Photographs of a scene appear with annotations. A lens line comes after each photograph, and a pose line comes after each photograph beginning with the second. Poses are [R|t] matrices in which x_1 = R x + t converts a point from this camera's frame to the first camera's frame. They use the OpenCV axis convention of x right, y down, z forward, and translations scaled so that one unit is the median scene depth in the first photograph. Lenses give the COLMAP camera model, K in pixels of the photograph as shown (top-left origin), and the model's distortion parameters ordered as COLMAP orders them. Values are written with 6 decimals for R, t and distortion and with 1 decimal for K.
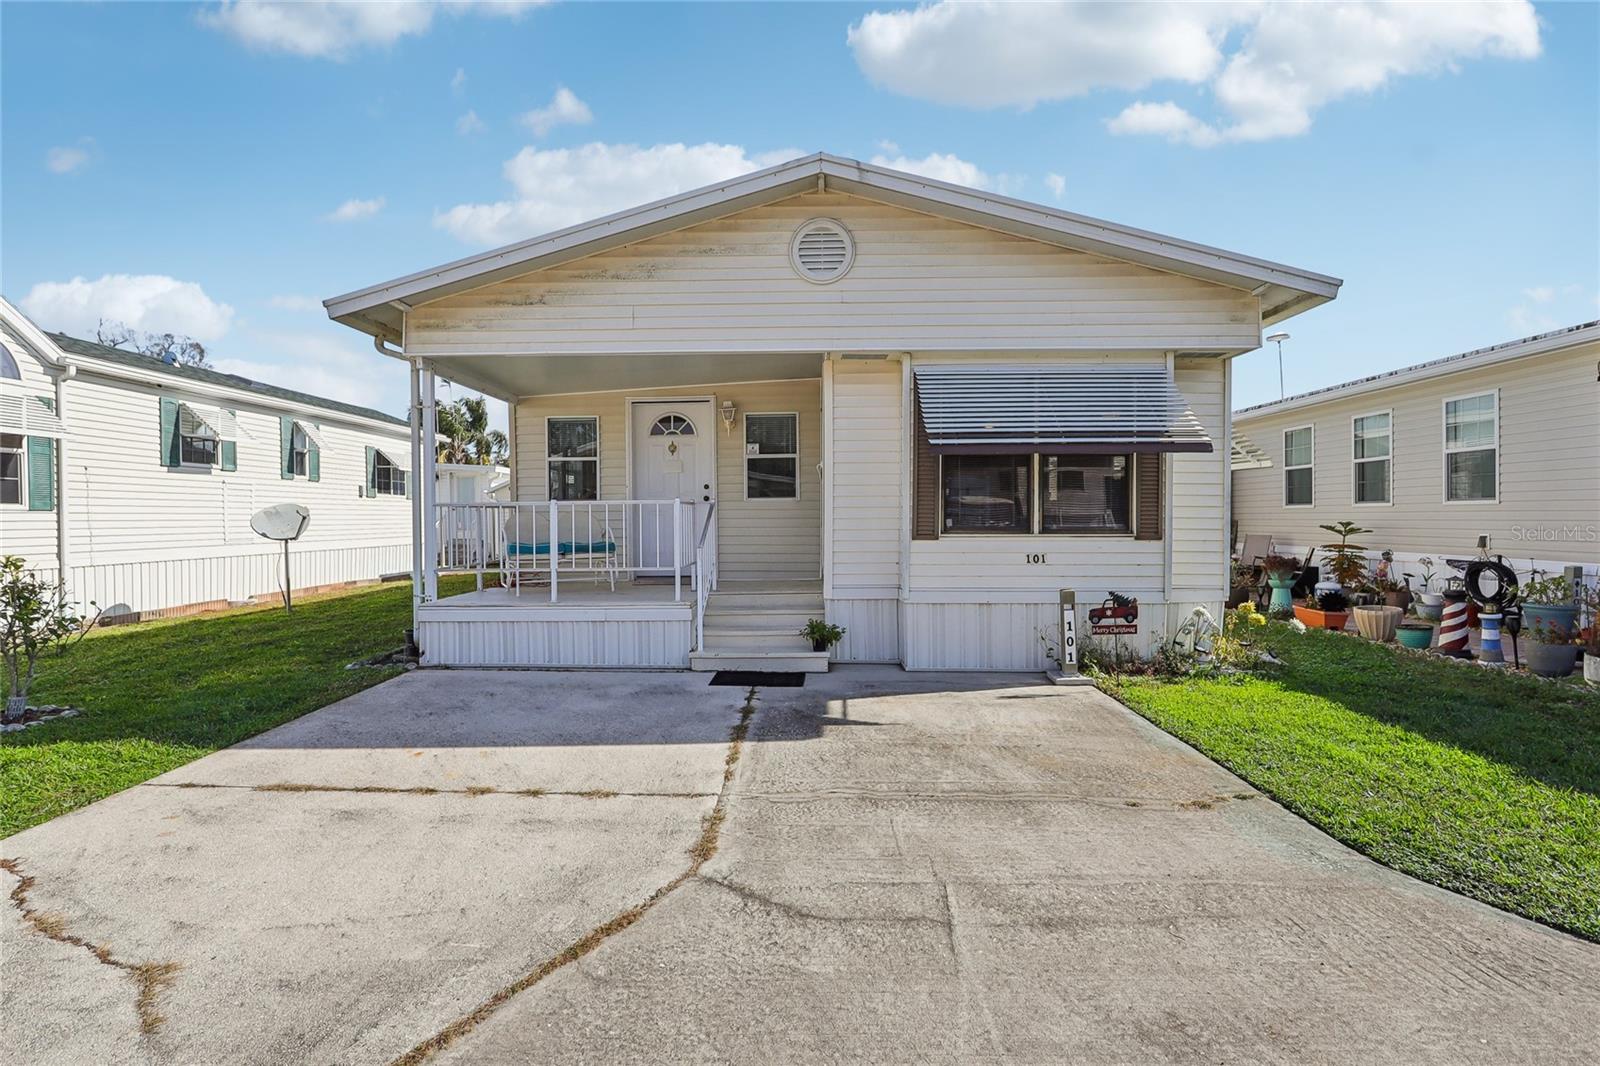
lens RADIAL K [[755.6, 0, 791.9], [0, 755.6, 530.1], [0, 0, 1]] dist [-0.016093, 0.000964]
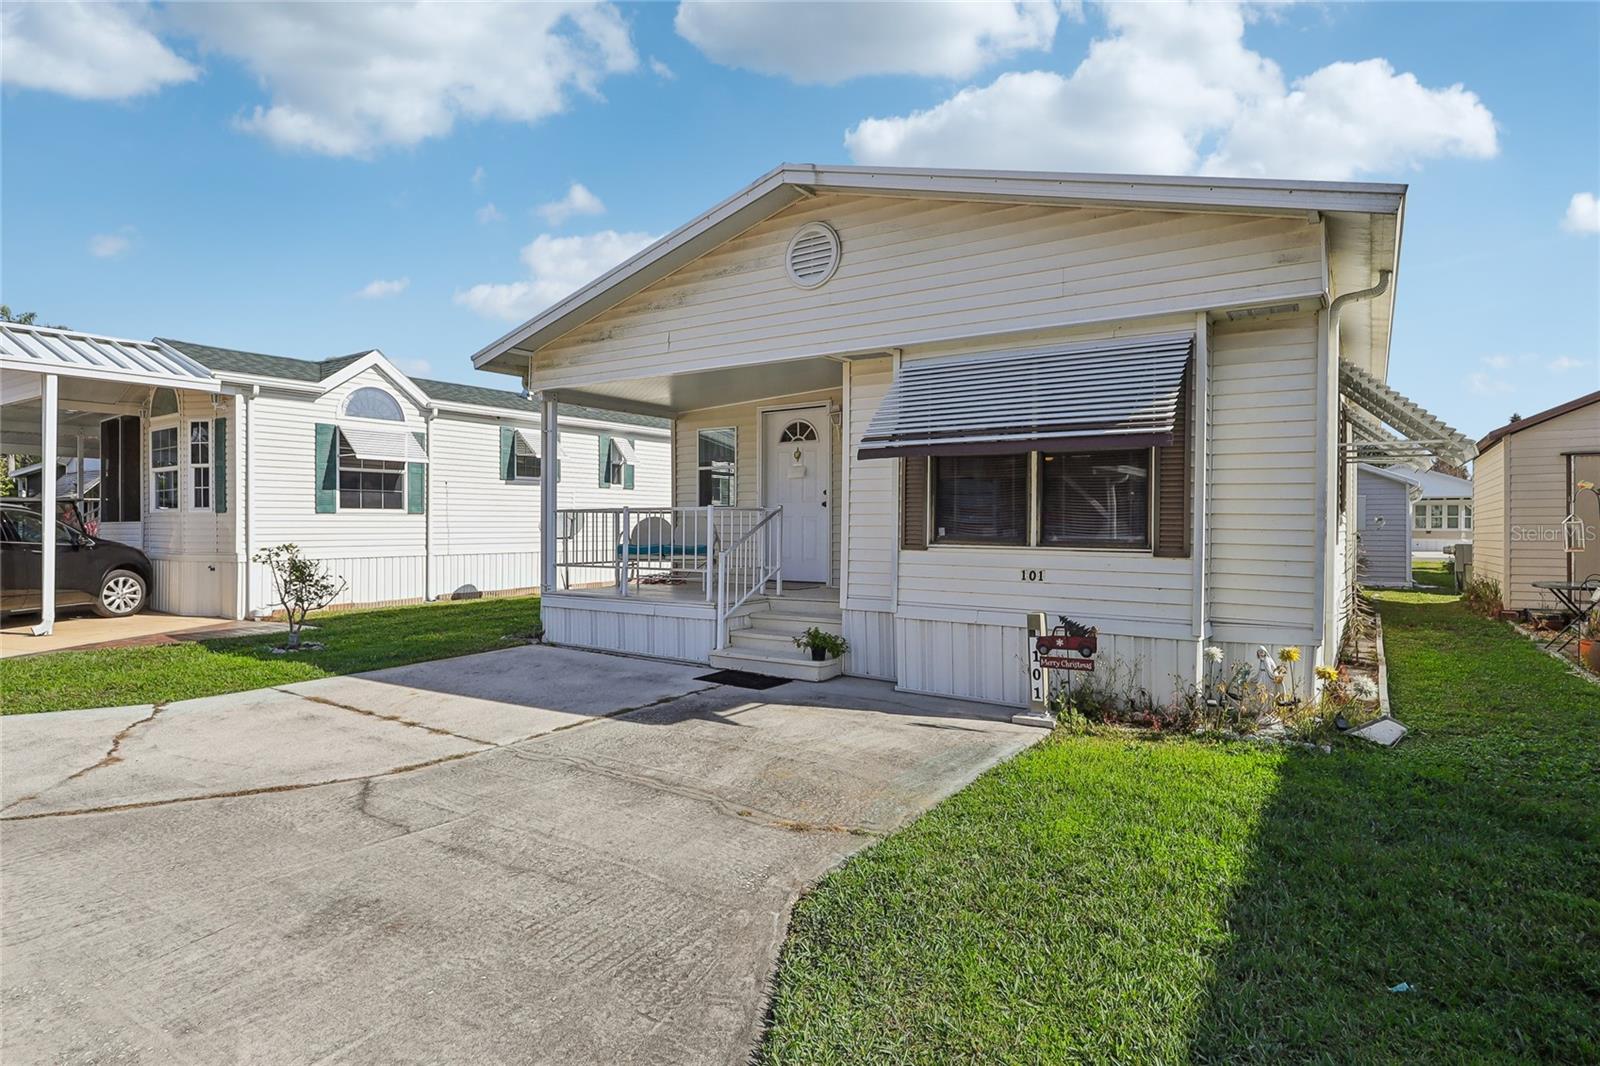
lens RADIAL K [[862.6, 0, 786.4], [0, 862.6, 529.8], [0, 0, 1]] dist [-0.014510, -0.000058]
pose [[0.839271, 0.013270, -0.543552, 0.616577], [-0.017516, 0.999843, -0.002637, -0.006212], [0.543431, 0.011734, 0.839372, 0.034618]]
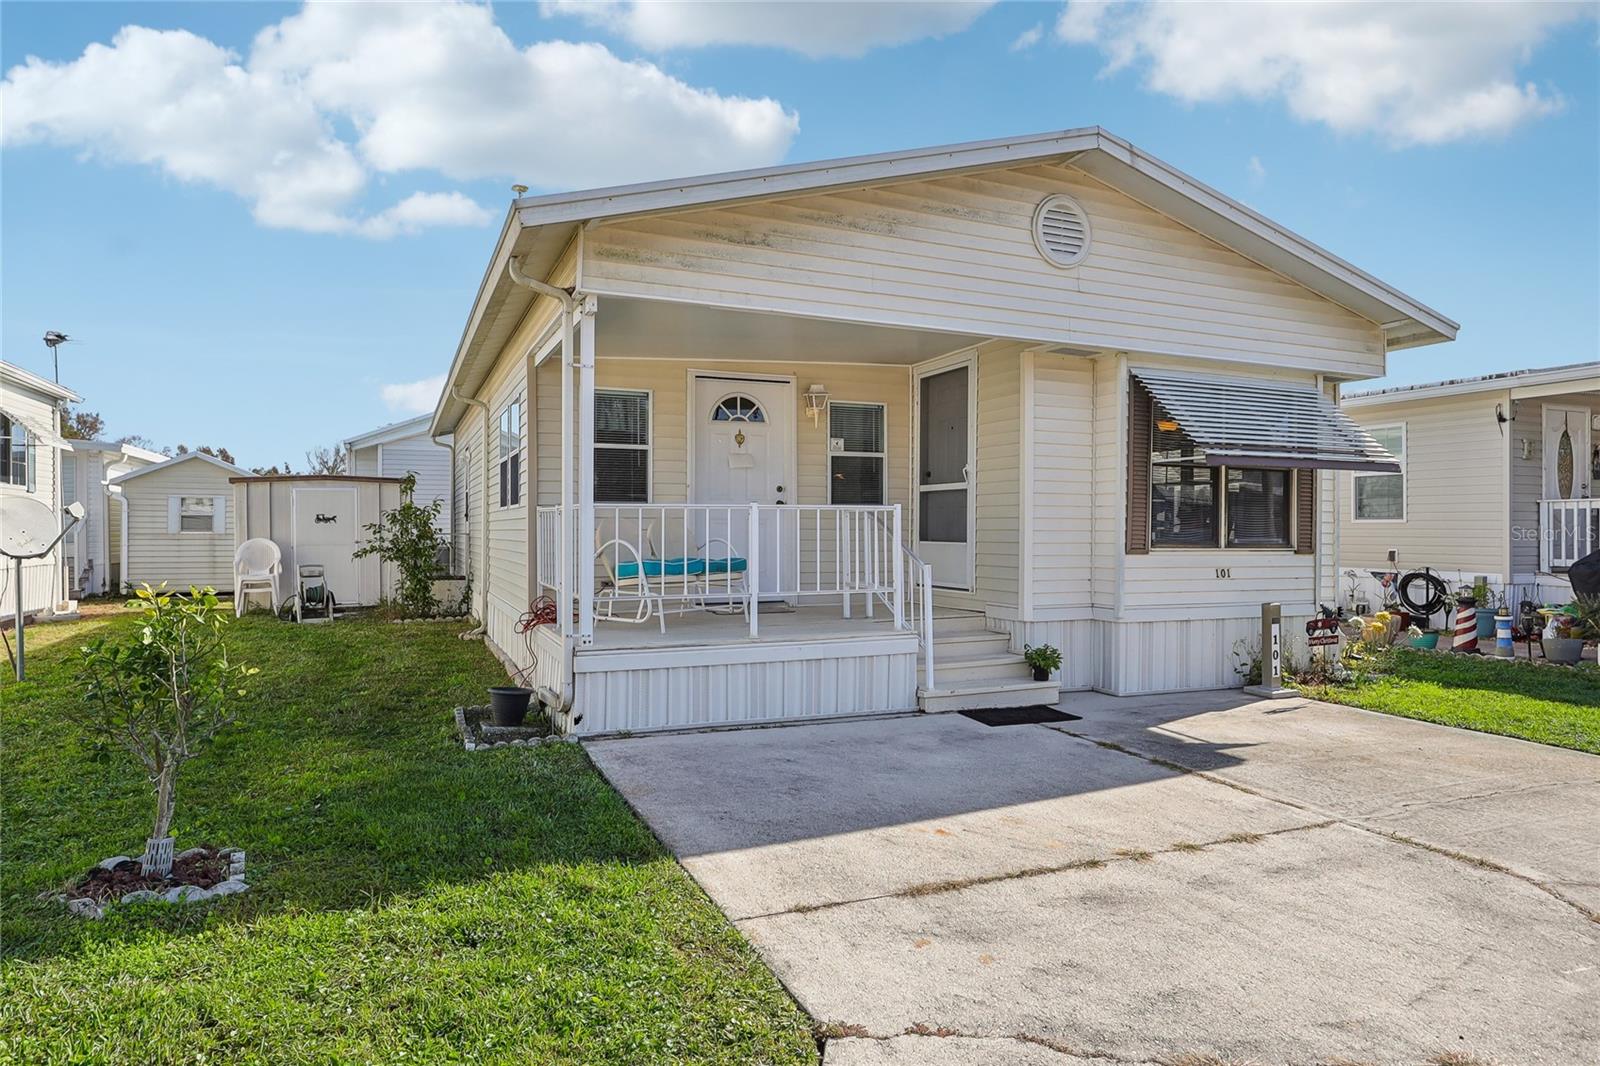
lens RADIAL K [[945.1, 0, 800.8], [0, 945.1, 528.0], [0, 0, 1]] dist [-0.006861, 0.000426]
pose [[0.904228, 0.010406, 0.426922, -0.697482], [-0.001943, 0.999793, -0.020256, 0.005015], [-0.427045, 0.017486, 0.904061, 0.122981]]
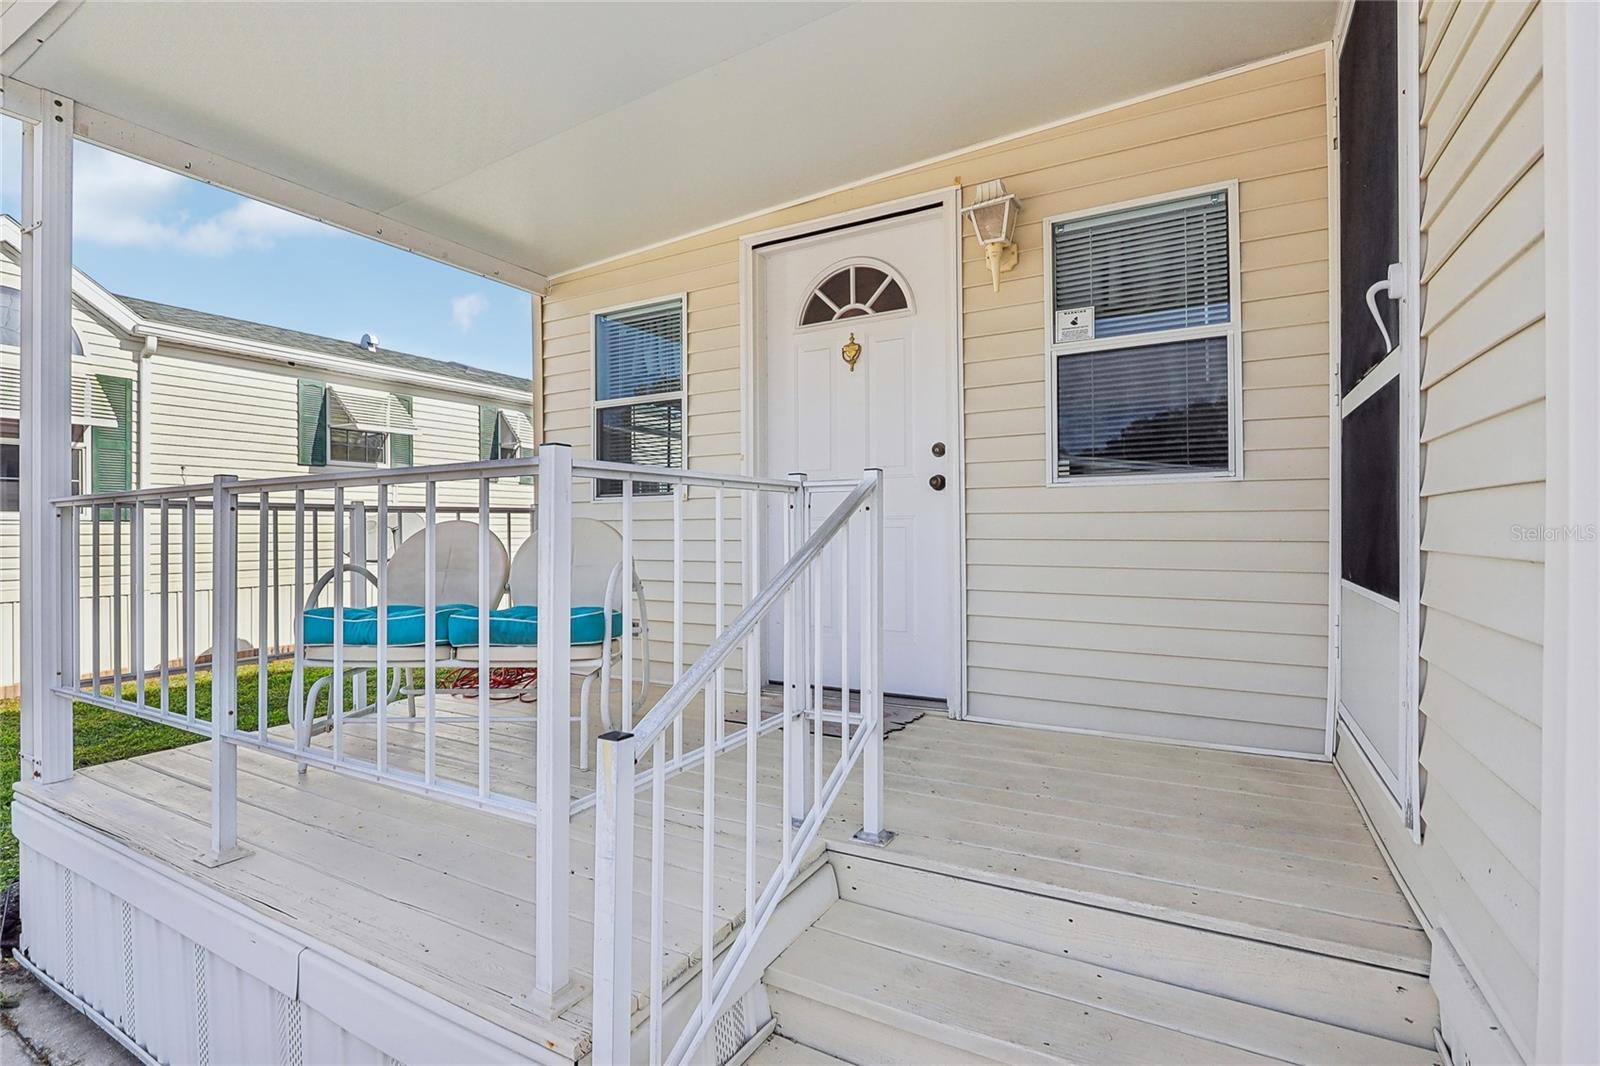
lens RADIAL K [[755.6, 0, 791.9], [0, 755.6, 530.1], [0, 0, 1]] dist [-0.016093, 0.000964]
pose [[0.883451, 0.002450, -0.468518, -0.009335], [-0.008838, 0.999896, -0.011436, -0.019858], [0.468441, 0.014244, 0.883380, 0.880027]]
